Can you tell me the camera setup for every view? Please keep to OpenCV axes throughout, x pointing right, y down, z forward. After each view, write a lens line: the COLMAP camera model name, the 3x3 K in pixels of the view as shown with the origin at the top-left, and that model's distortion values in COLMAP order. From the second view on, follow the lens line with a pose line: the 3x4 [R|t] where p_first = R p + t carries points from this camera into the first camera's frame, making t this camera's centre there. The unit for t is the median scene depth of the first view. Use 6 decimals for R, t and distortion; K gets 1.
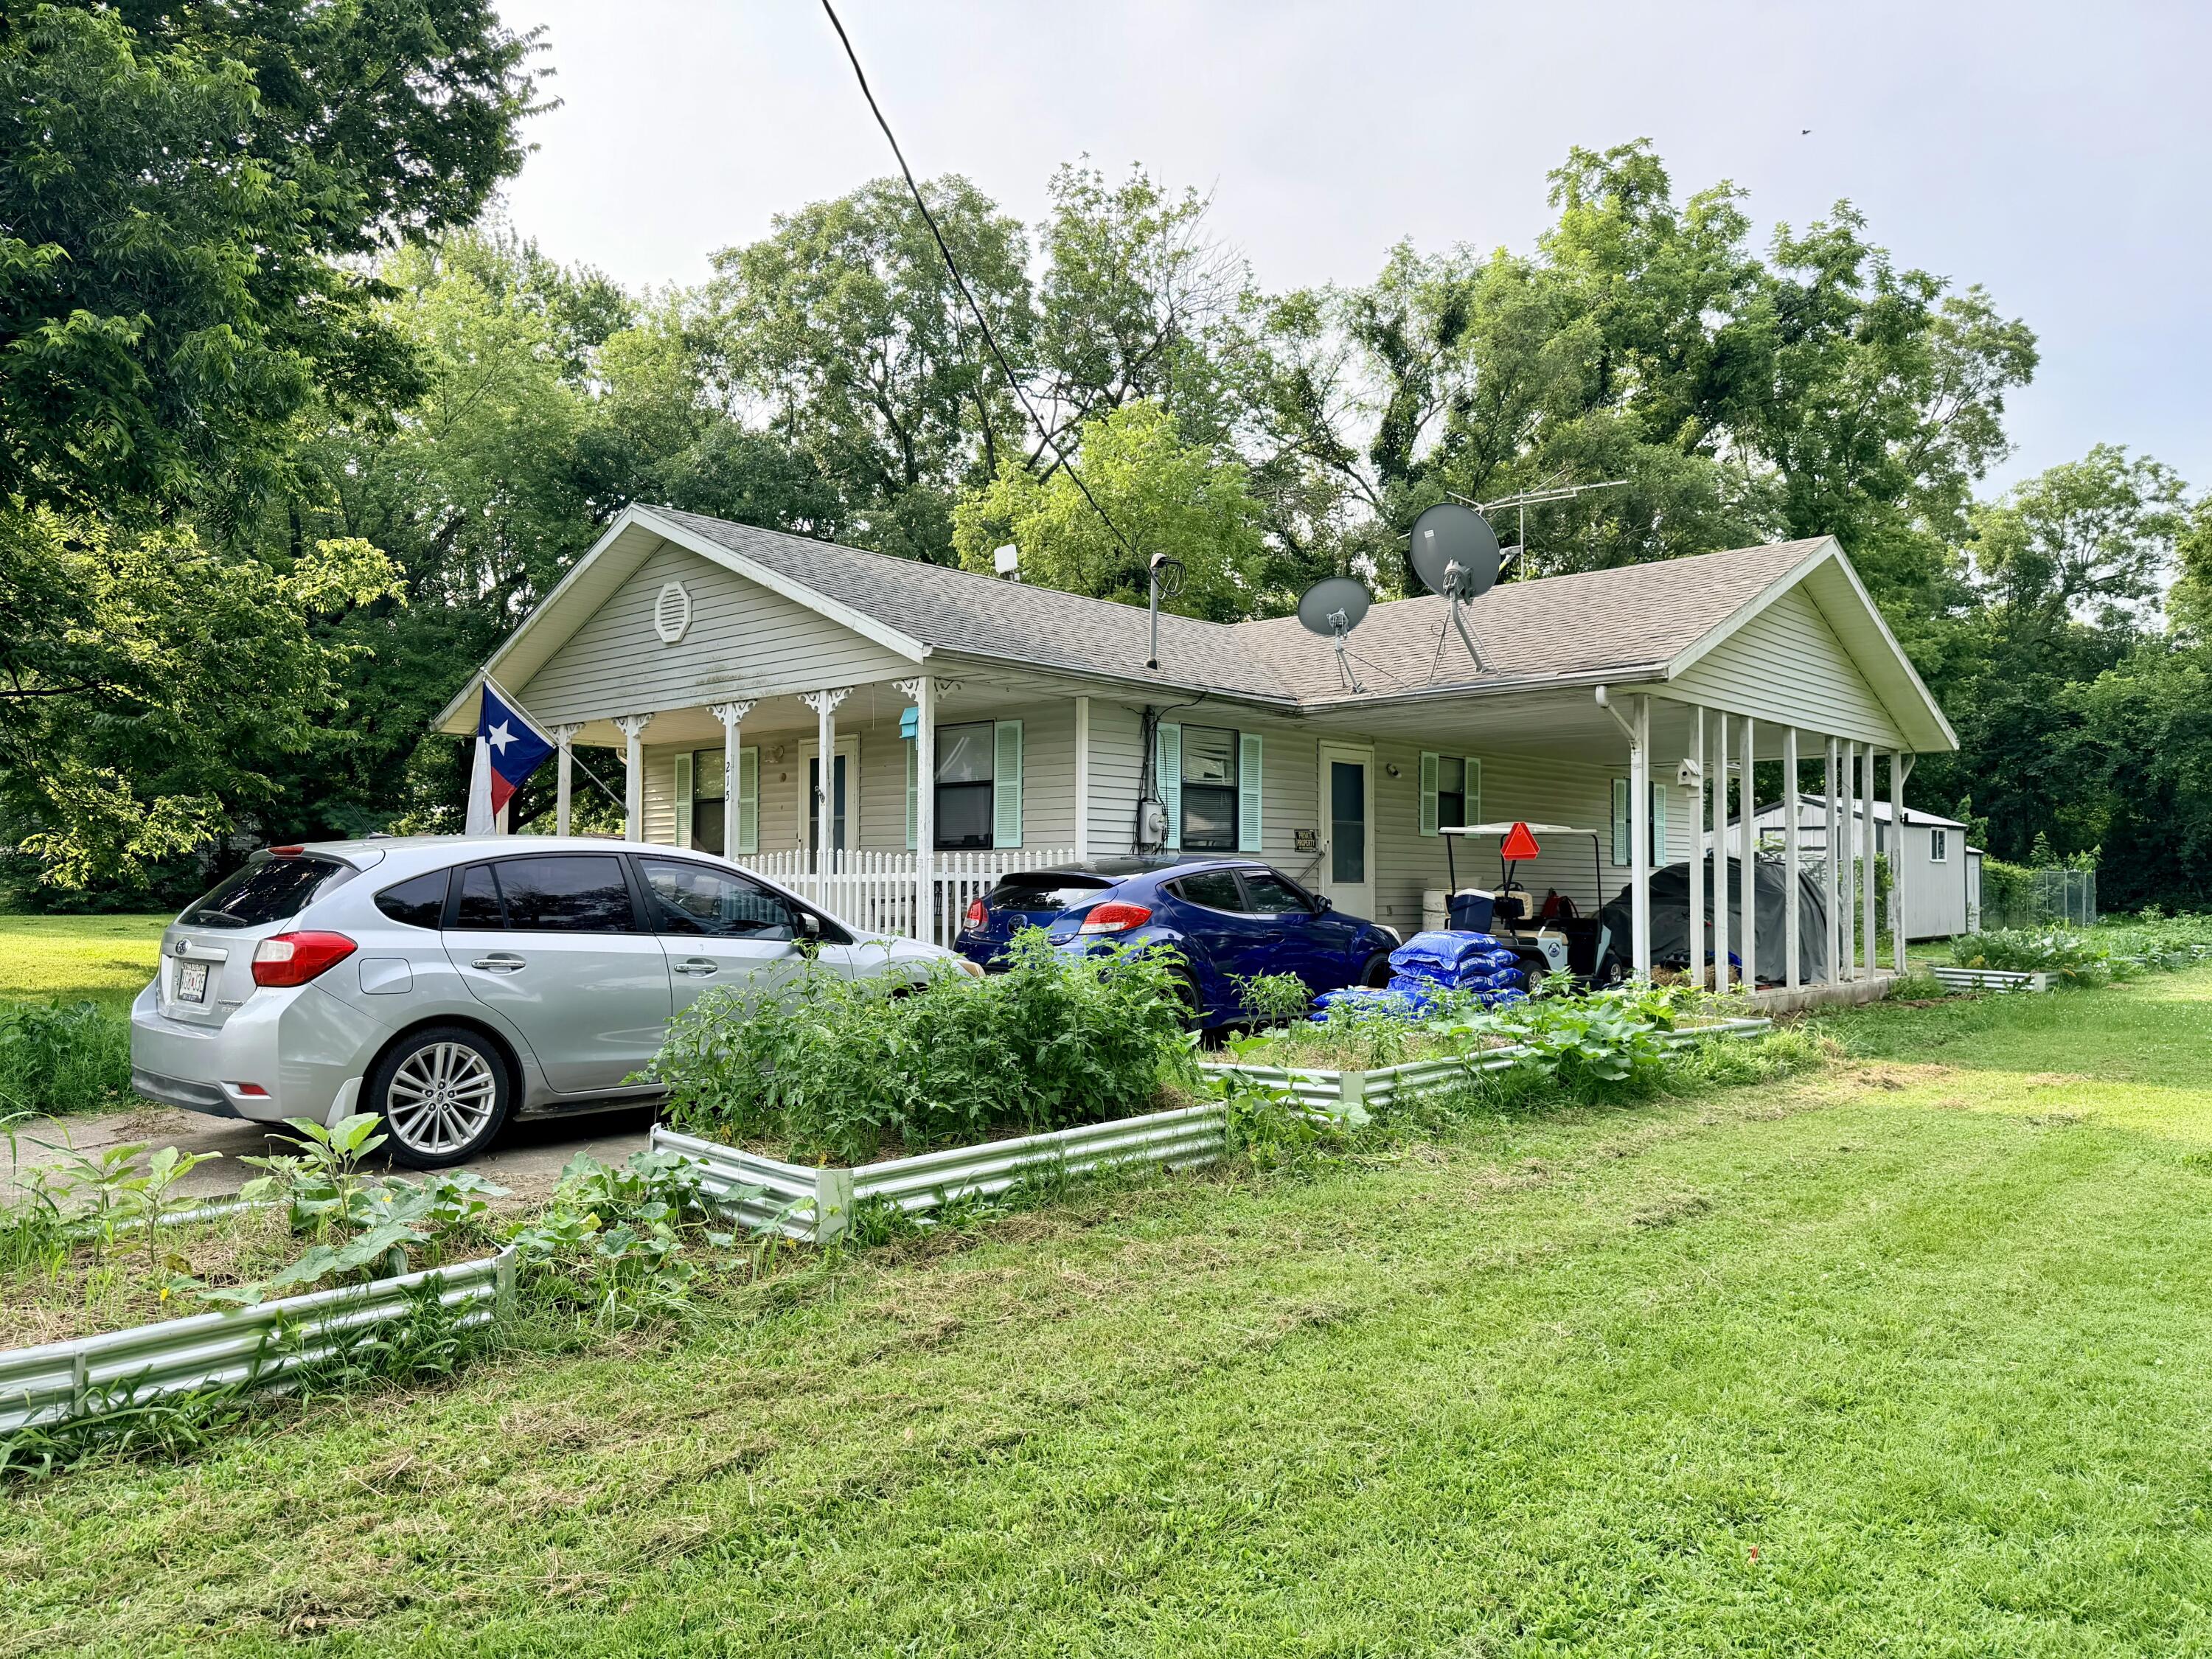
lens RADIAL K [[1555.5, 0, 1106.0], [0, 1555.5, 829.5], [0, 0, 1]] dist [0.051149, -0.053150]
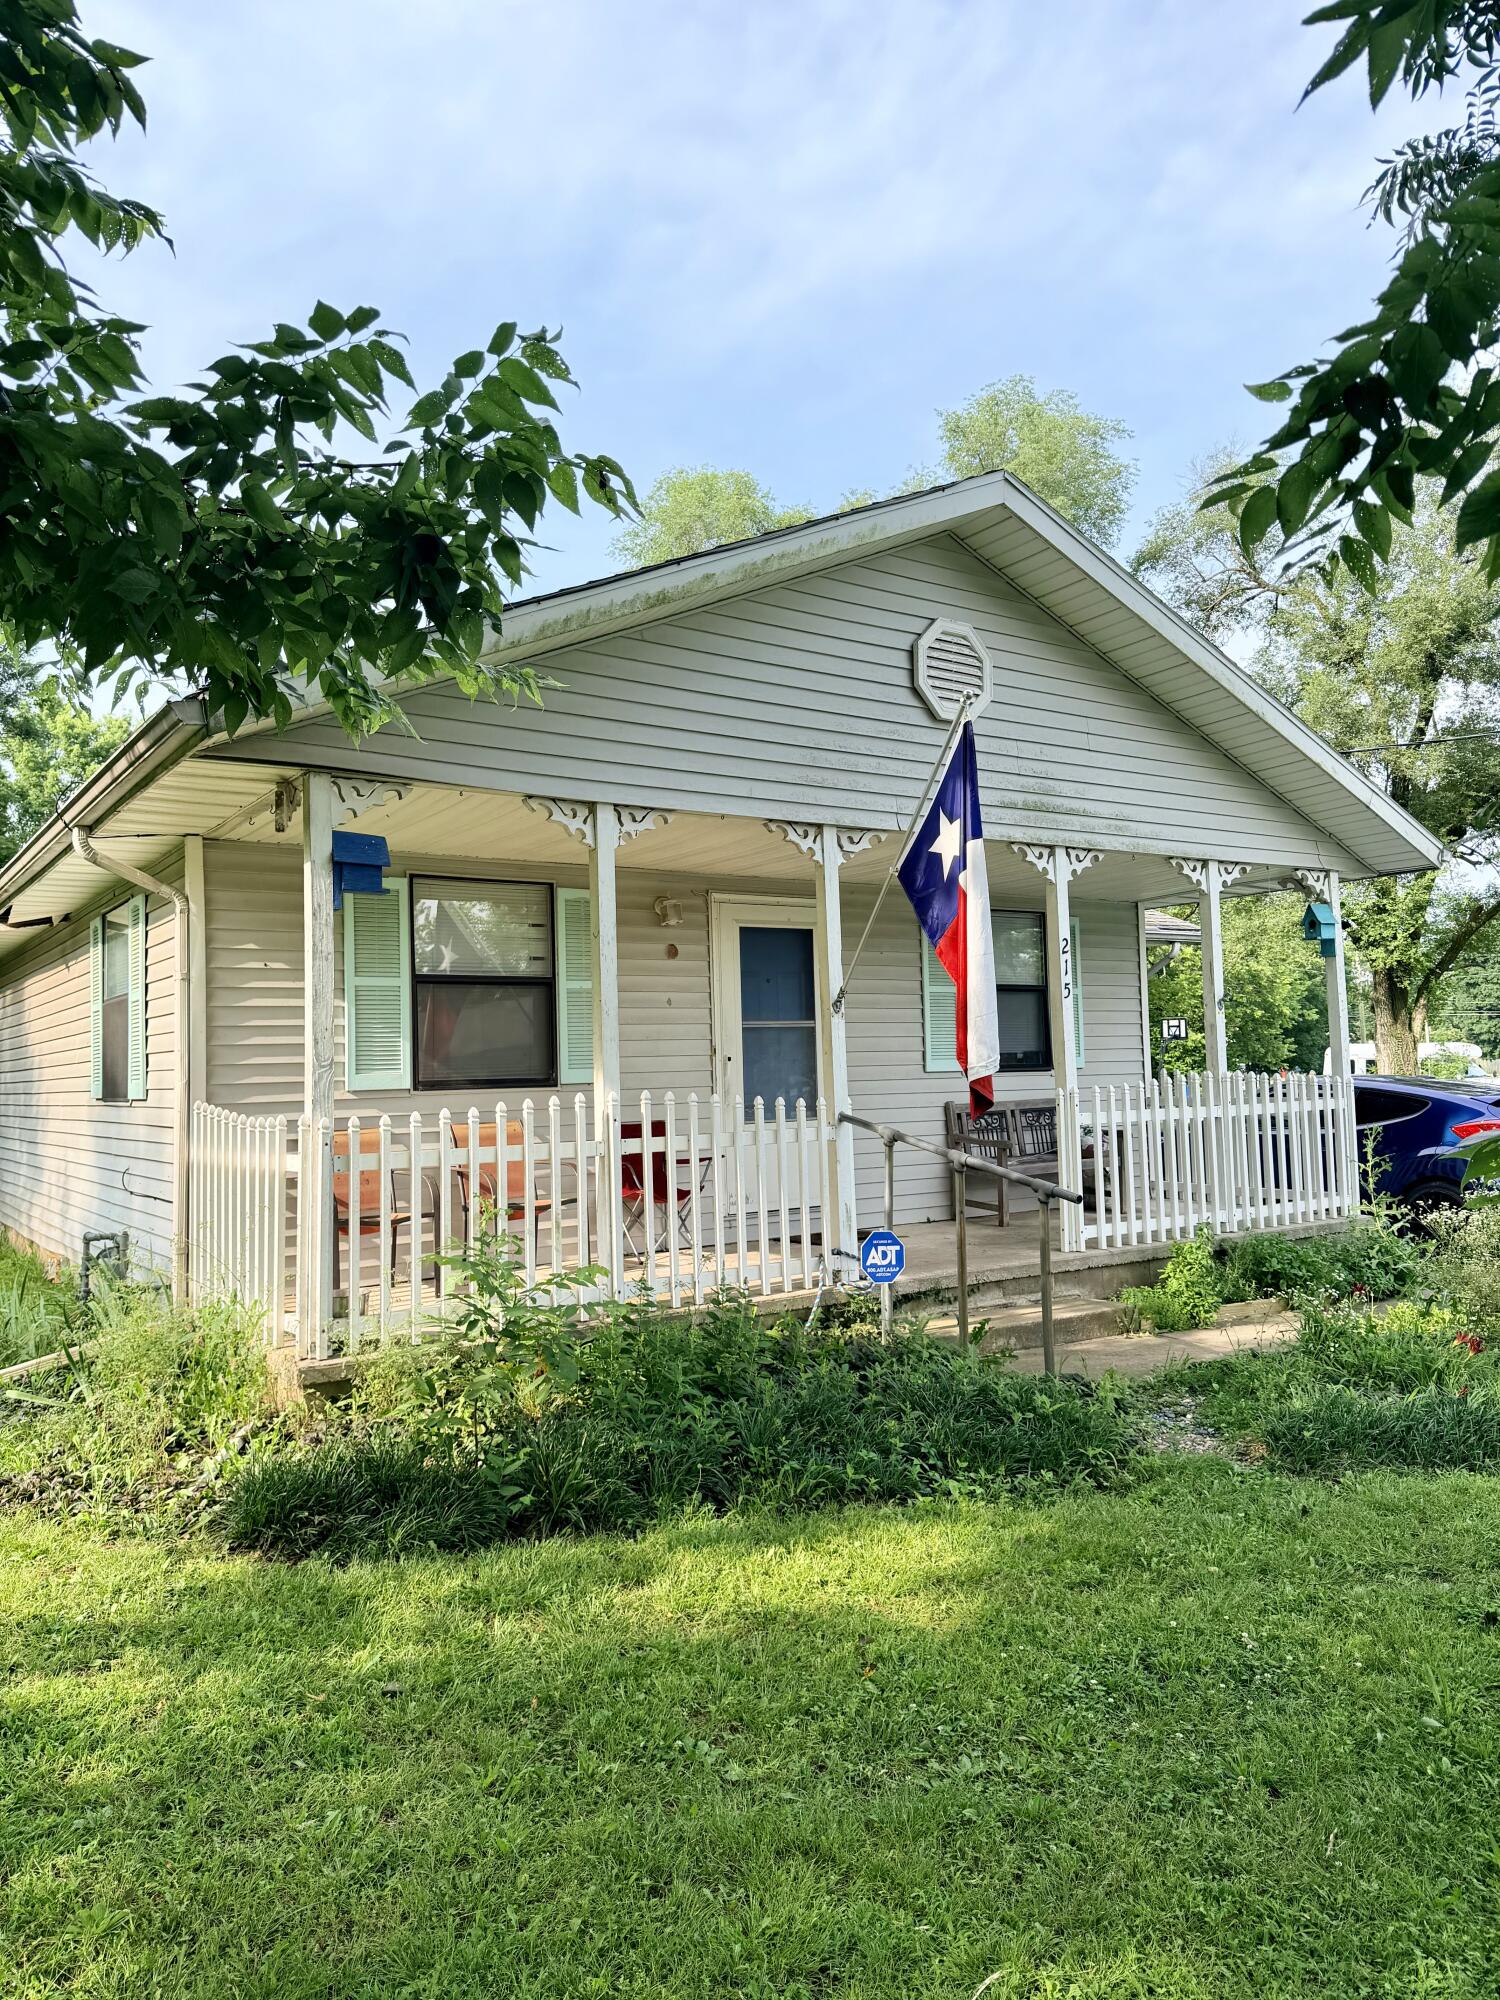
lens RADIAL K [[1406.5, 0, 750.0], [0, 1406.5, 1000.0], [0, 0, 1]] dist [0.051149, -0.053150]
pose [[0.237393, 0.039563, 0.970608, -0.483842], [-0.009776, 0.999217, -0.038338, 0.003154], [-0.971364, -0.000388, 0.237594, 0.569679]]
